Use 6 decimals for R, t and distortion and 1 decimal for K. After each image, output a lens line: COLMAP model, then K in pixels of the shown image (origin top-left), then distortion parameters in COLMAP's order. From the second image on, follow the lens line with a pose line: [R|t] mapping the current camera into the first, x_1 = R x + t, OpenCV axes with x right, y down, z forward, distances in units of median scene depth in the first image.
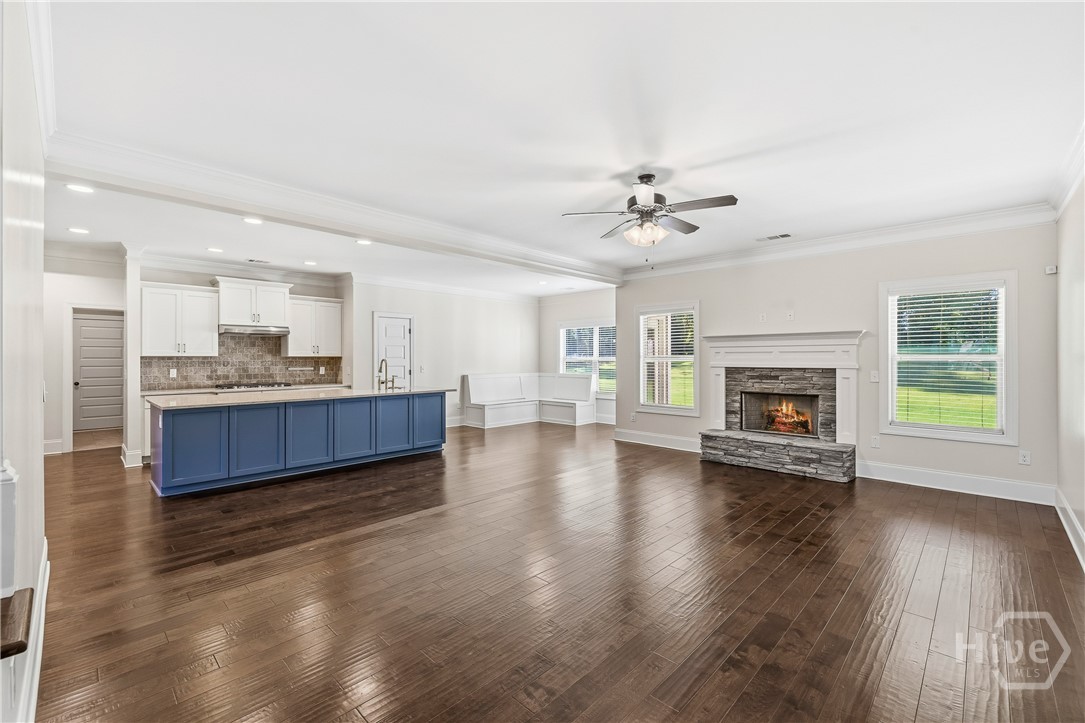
lens RADIAL K [[459.4, 0, 534.7], [0, 459.4, 357.1], [0, 0, 1]] dist [0.001564, 0.000508]
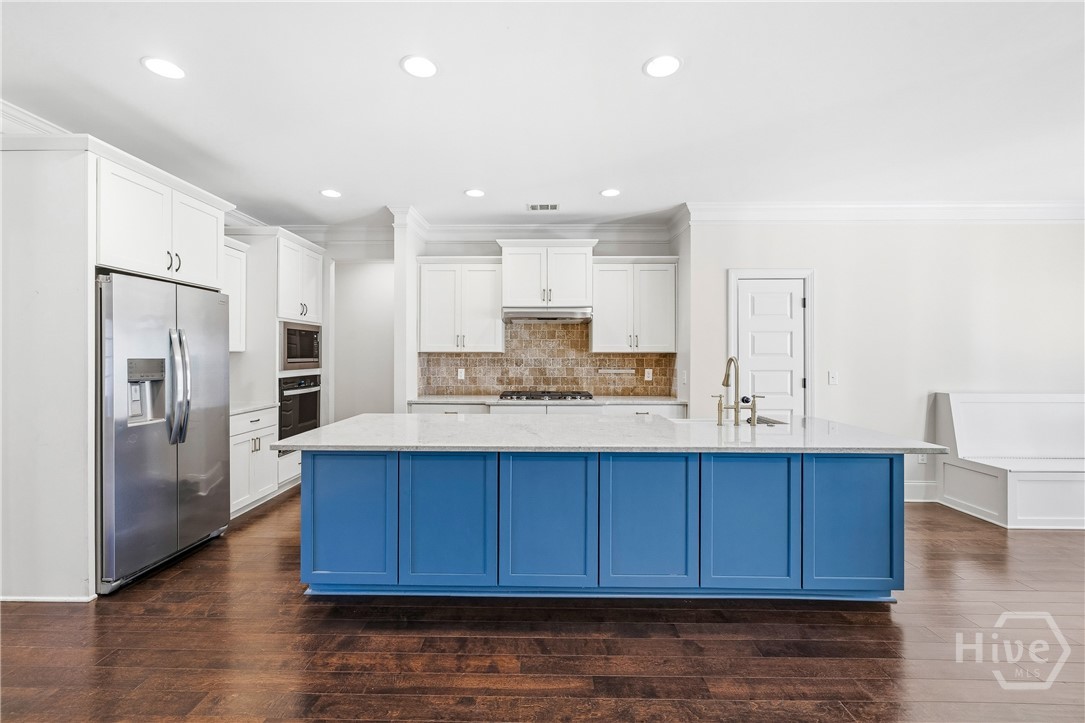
lens RADIAL K [[464.6, 0, 533.2], [0, 464.6, 356.4], [0, 0, 1]] dist [0.001093, 0.000154]
pose [[0.686574, 0.004047, -0.727048, -0.124822], [-0.001783, 0.999991, 0.003883, 0.001811], [0.727057, -0.001370, 0.686575, 0.519859]]
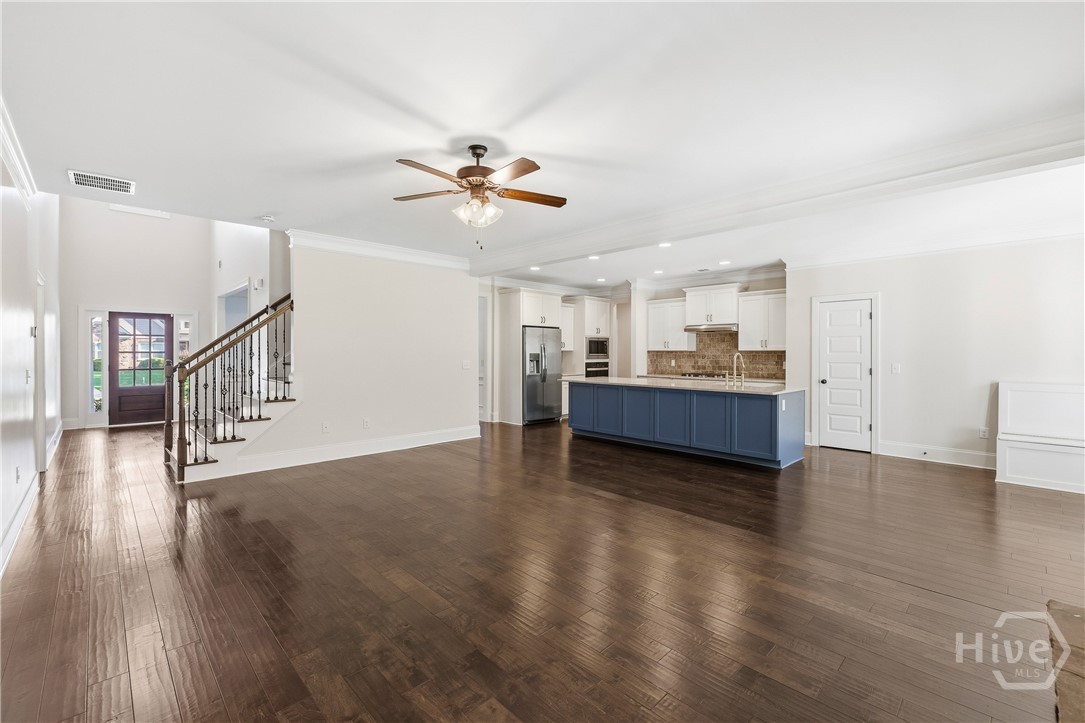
lens RADIAL K [[466.8, 0, 541.3], [0, 466.8, 356.5], [0, 0, 1]] dist [0.000331, 0.000232]
pose [[-0.021717, 0.010582, -0.999708, 0.600997], [-0.000129, 0.999944, 0.010587, 0.000466], [0.999764, 0.000359, -0.021715, 0.597919]]
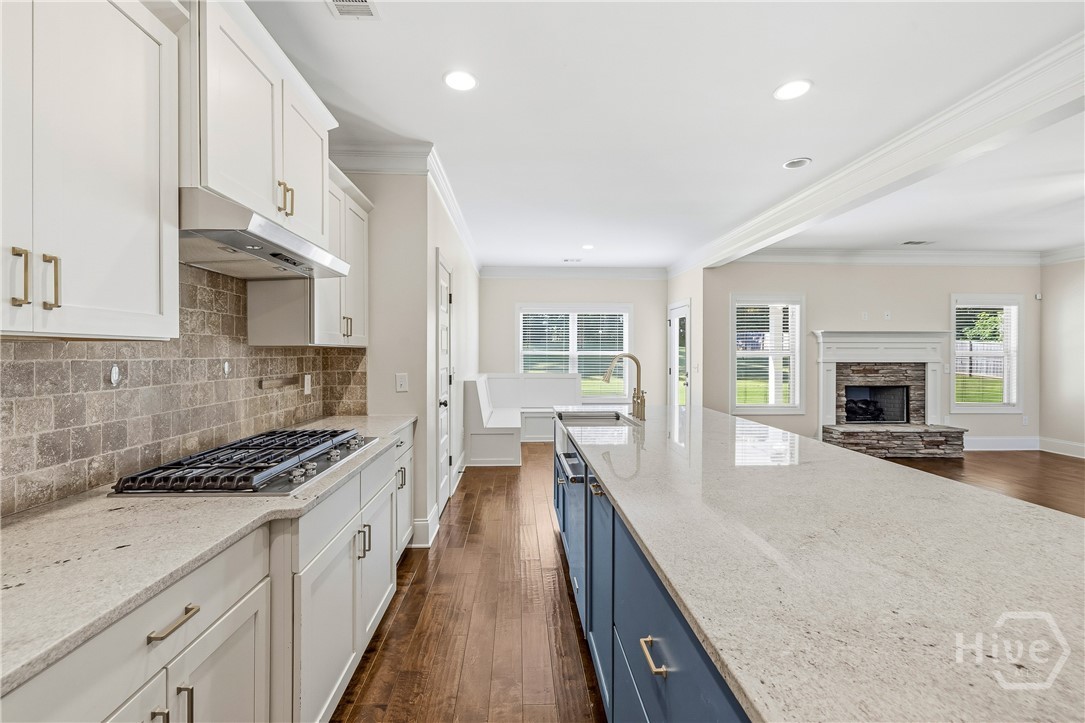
lens RADIAL K [[459.4, 0, 534.7], [0, 459.4, 357.1], [0, 0, 1]] dist [0.001564, 0.000508]
pose [[0.687539, -0.004051, 0.726136, -0.702009], [-0.004688, 0.999939, 0.010017, 0.002872], [-0.726132, -0.010291, 0.687478, 0.715398]]
